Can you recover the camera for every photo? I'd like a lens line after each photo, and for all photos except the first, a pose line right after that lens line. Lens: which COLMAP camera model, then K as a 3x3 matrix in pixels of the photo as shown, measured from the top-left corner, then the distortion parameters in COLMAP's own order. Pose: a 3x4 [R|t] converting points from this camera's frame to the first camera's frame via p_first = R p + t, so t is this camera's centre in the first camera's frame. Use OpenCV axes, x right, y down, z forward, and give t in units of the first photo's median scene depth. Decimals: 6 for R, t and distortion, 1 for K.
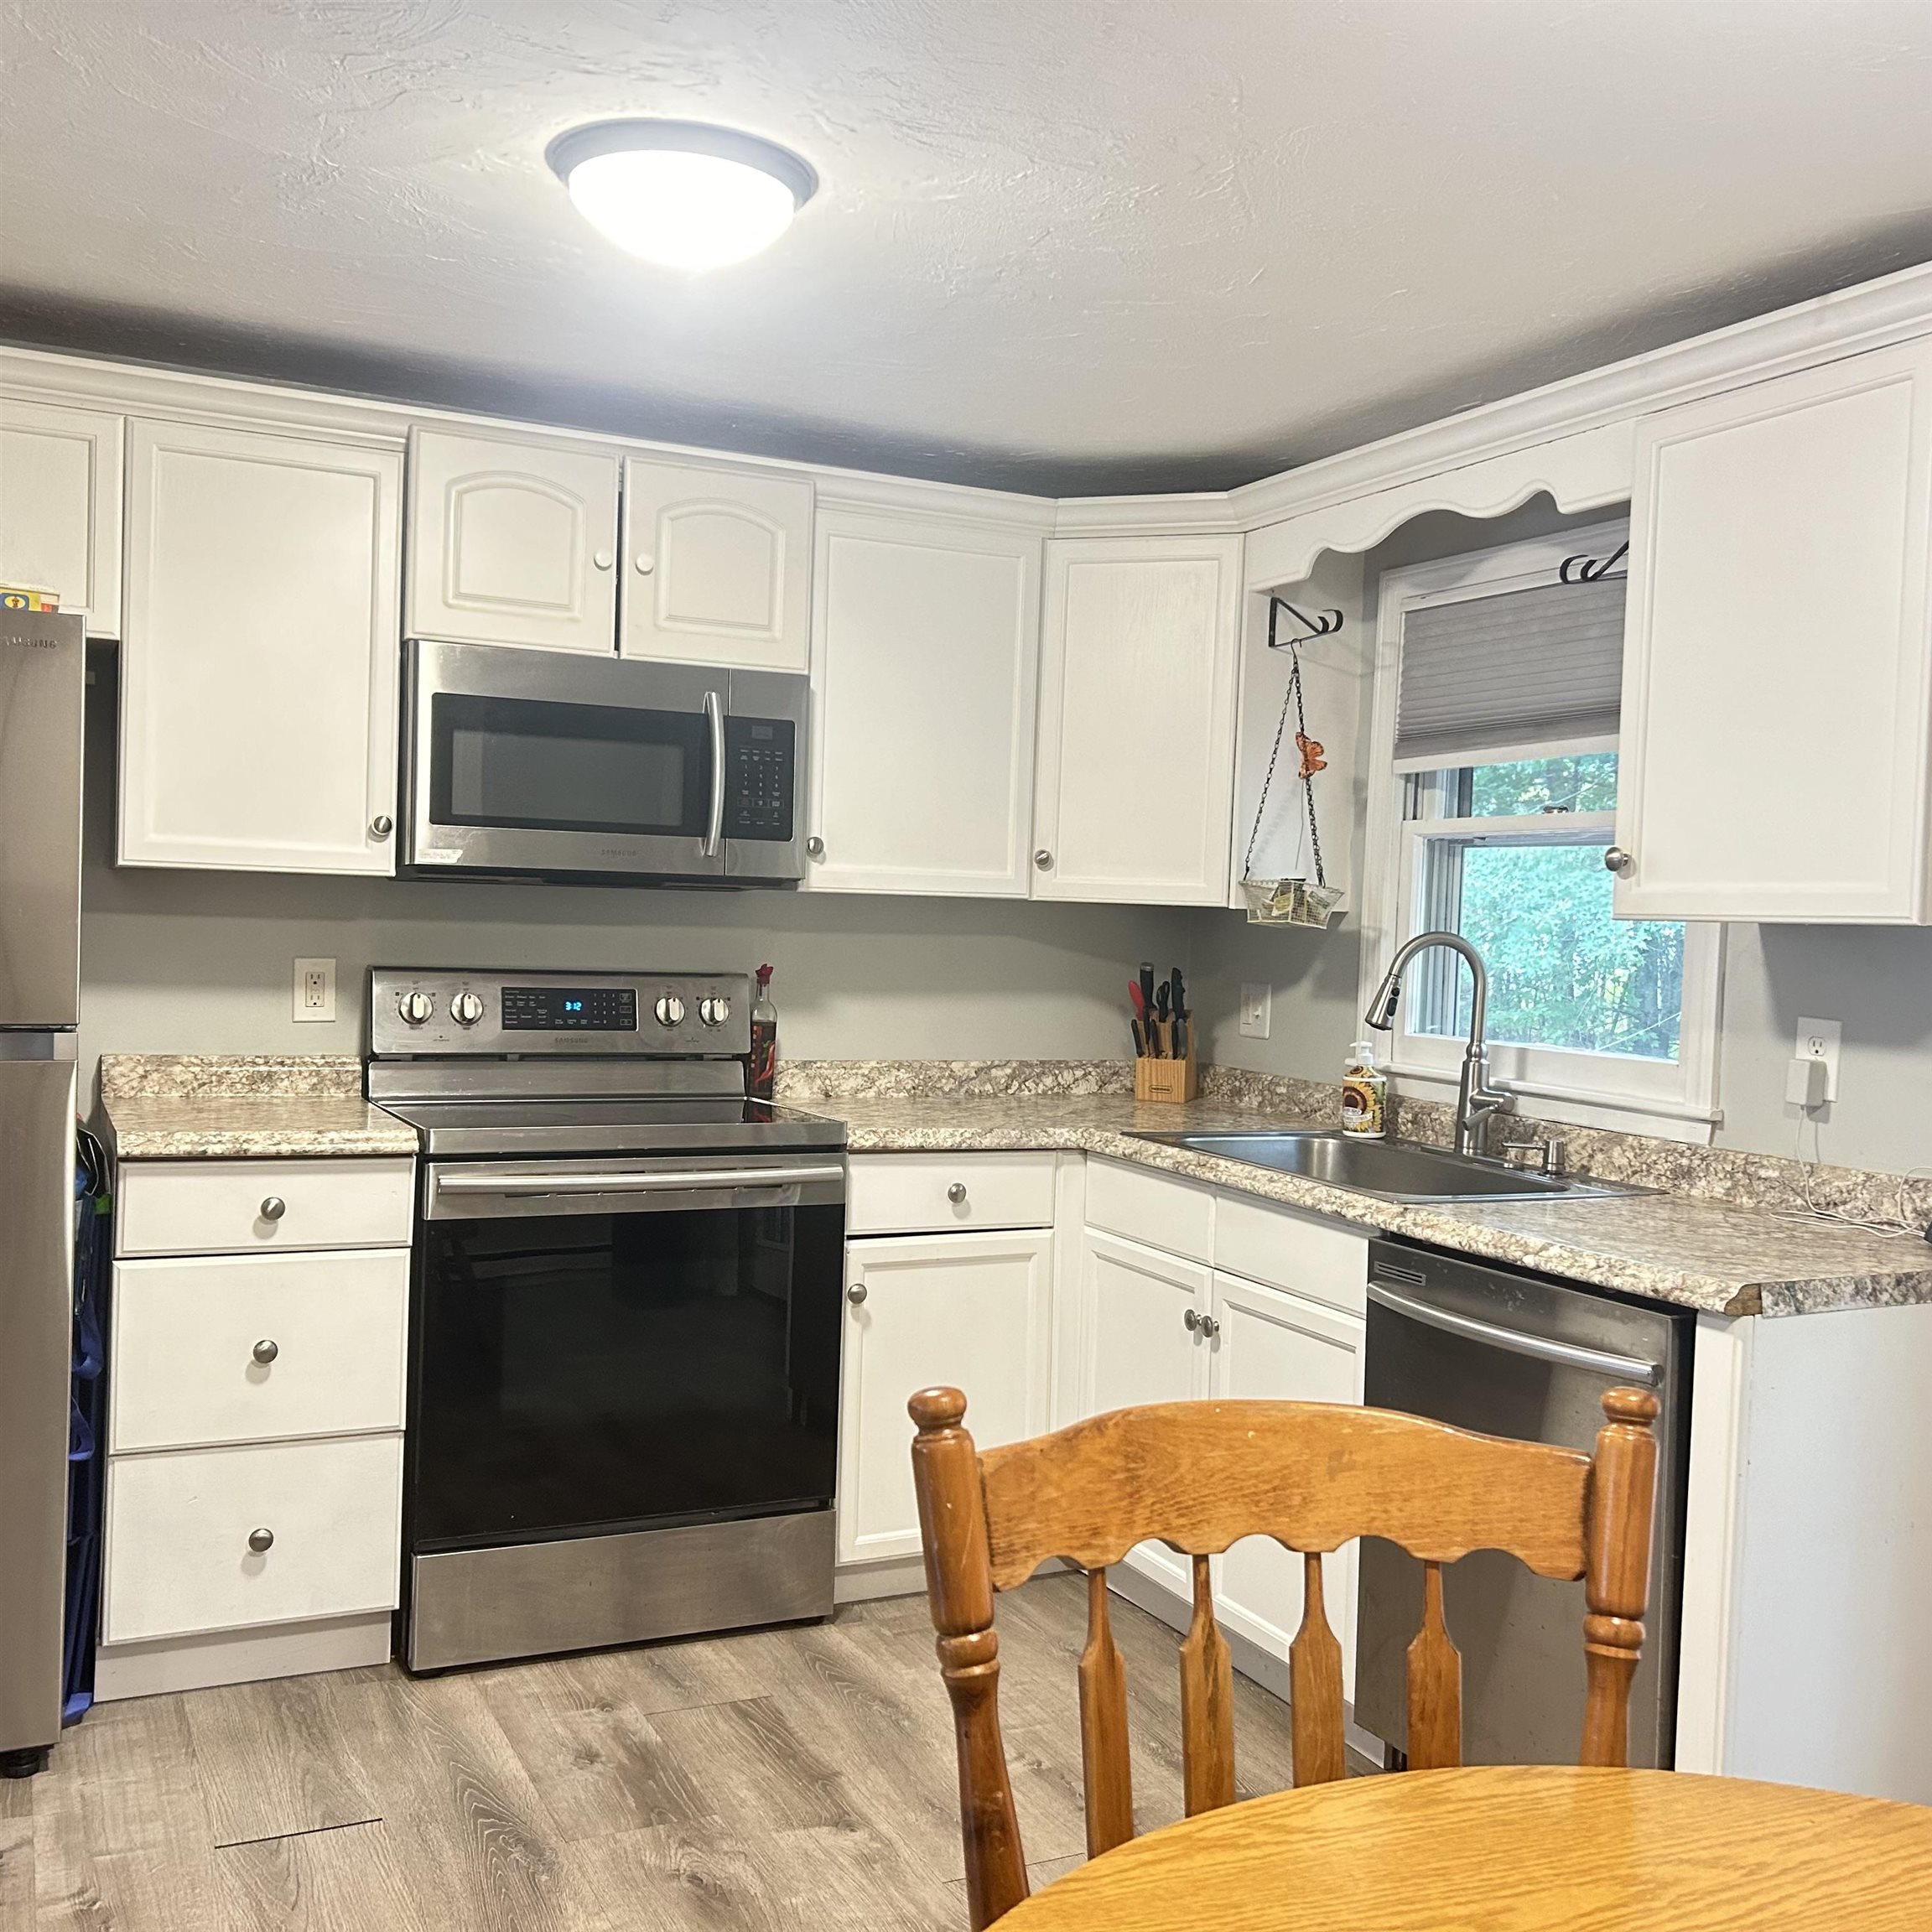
lens RADIAL K [[1955.6, 0, 966.0], [0, 1955.6, 966.0], [0, 0, 1]] dist [0.053338, -0.061005]
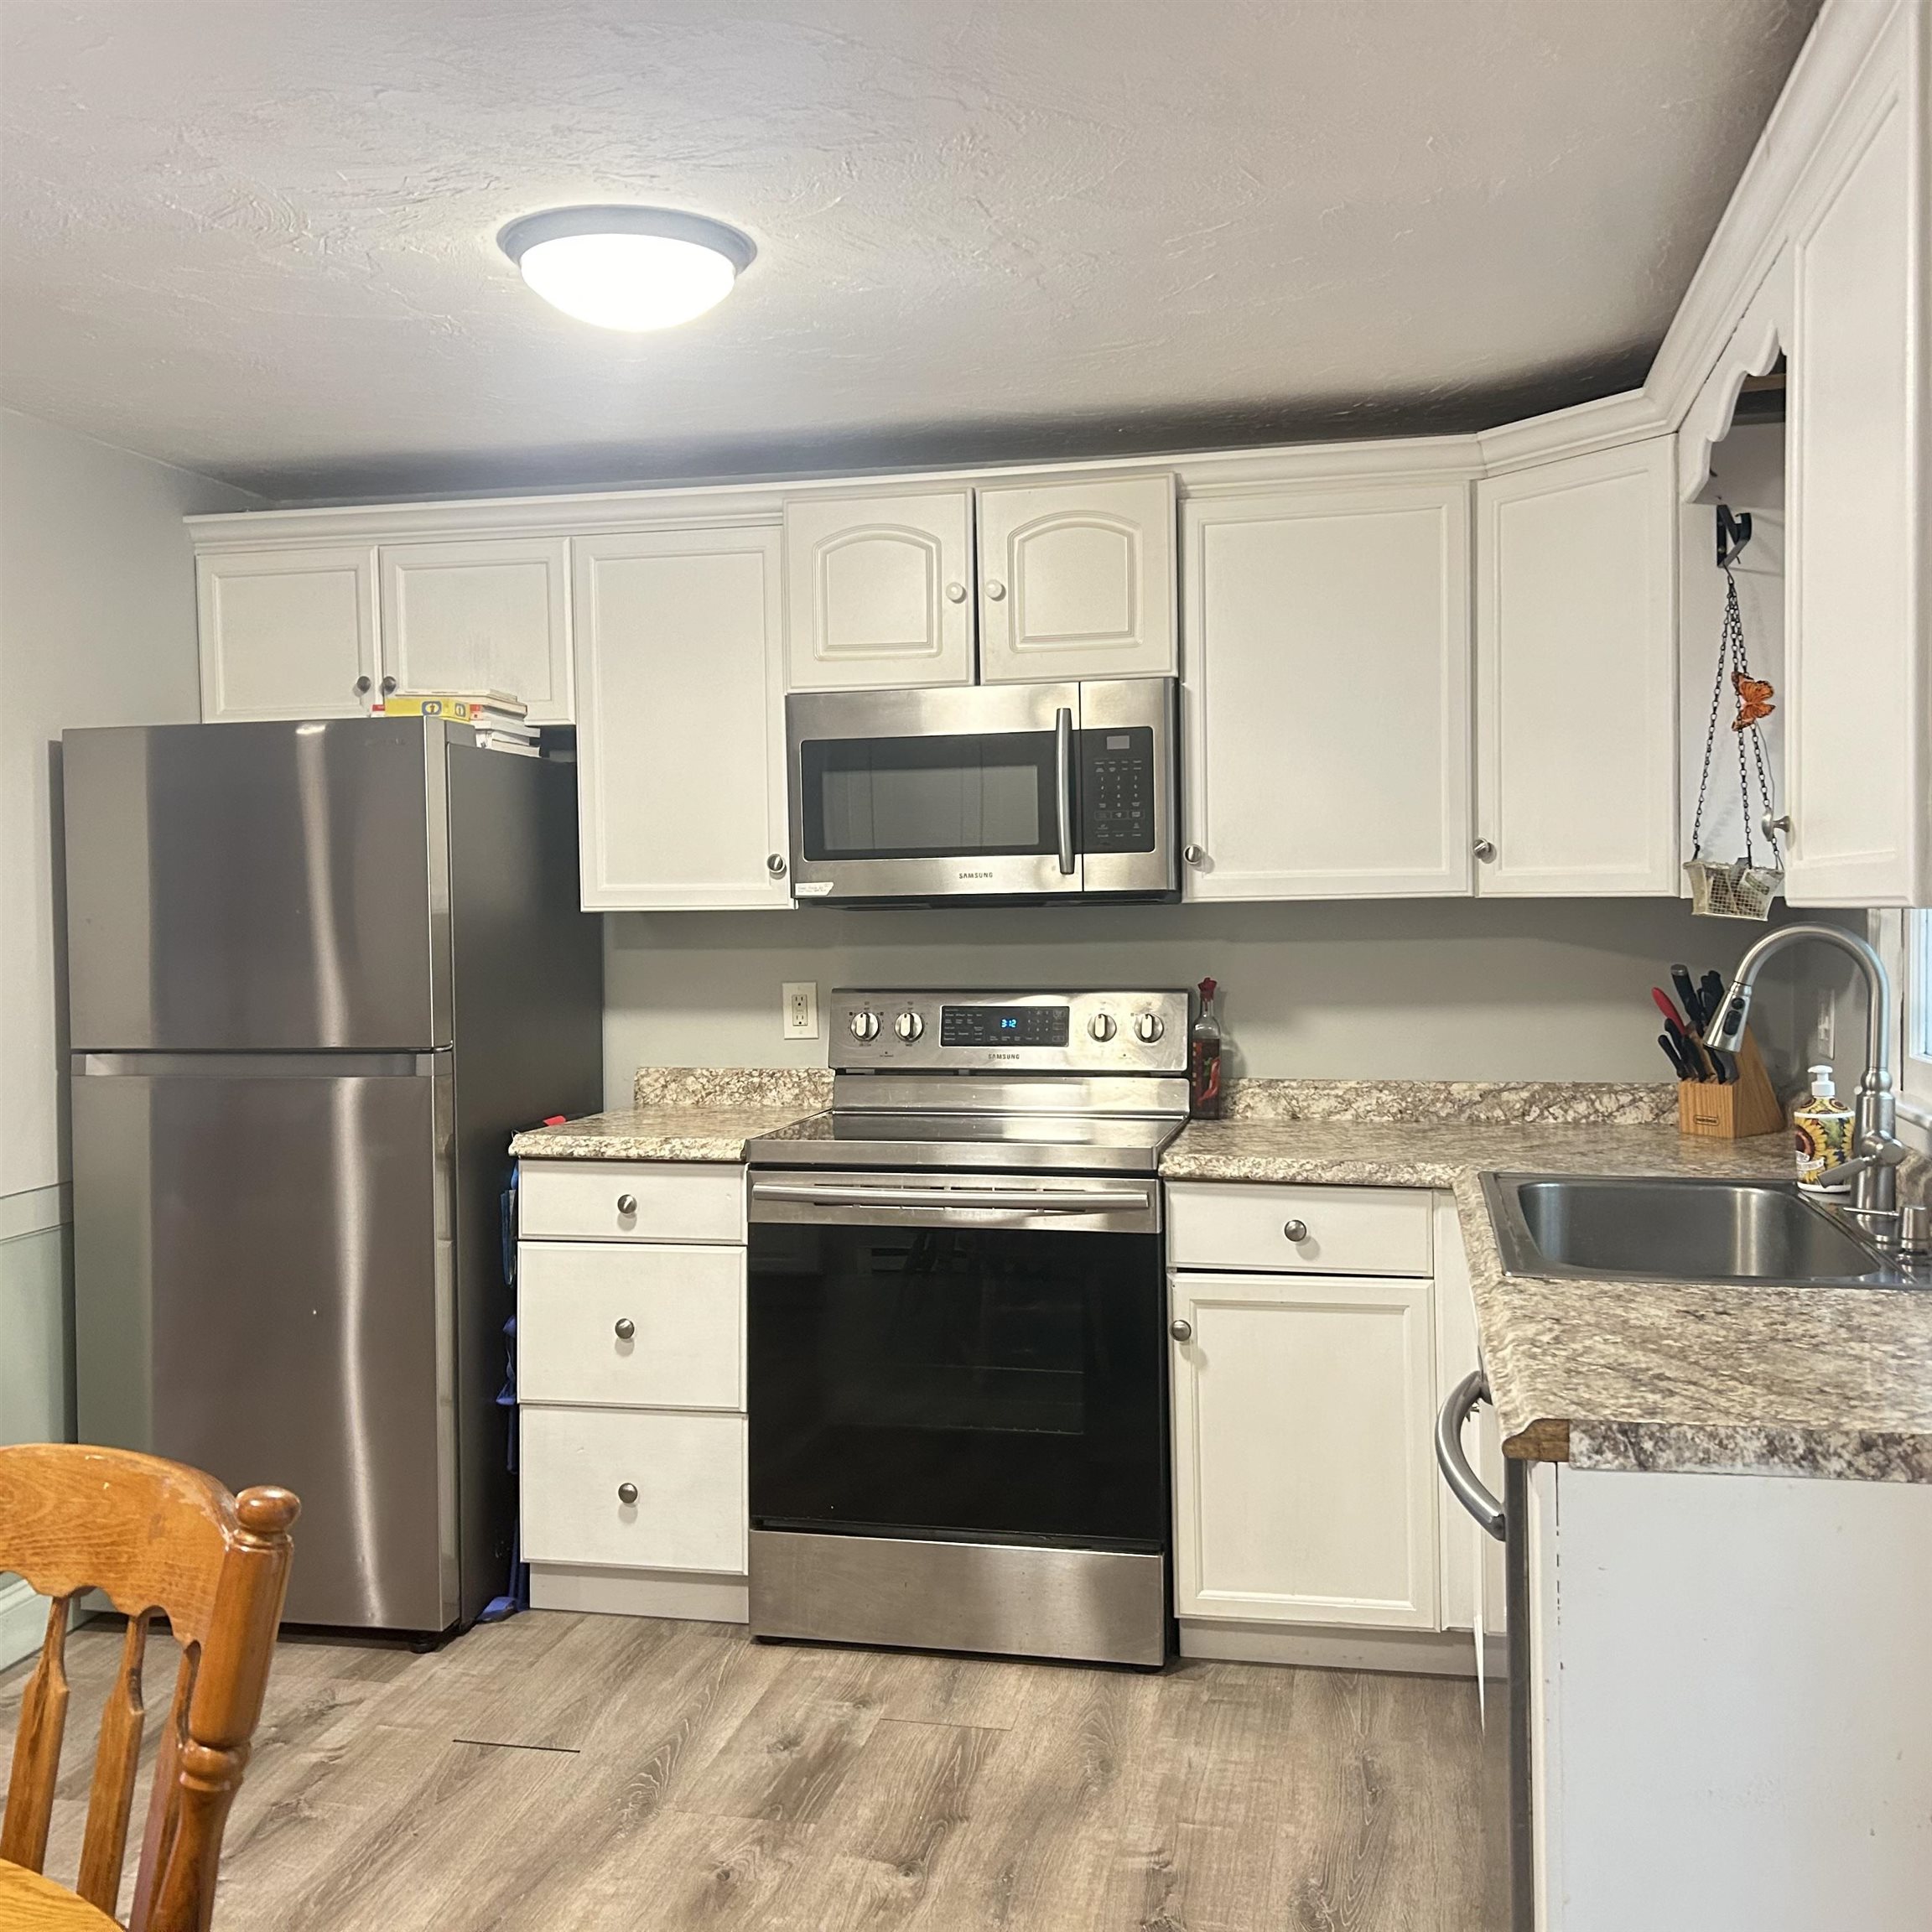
lens RADIAL K [[1943.7, 0, 966.0], [0, 1943.7, 966.0], [0, 0, 1]] dist [0.064973, -0.122457]
pose [[0.783369, -0.022269, -0.621158, 0.465592], [0.021799, 0.999728, -0.008350, -0.002045], [0.621175, -0.007000, 0.783641, 0.210331]]
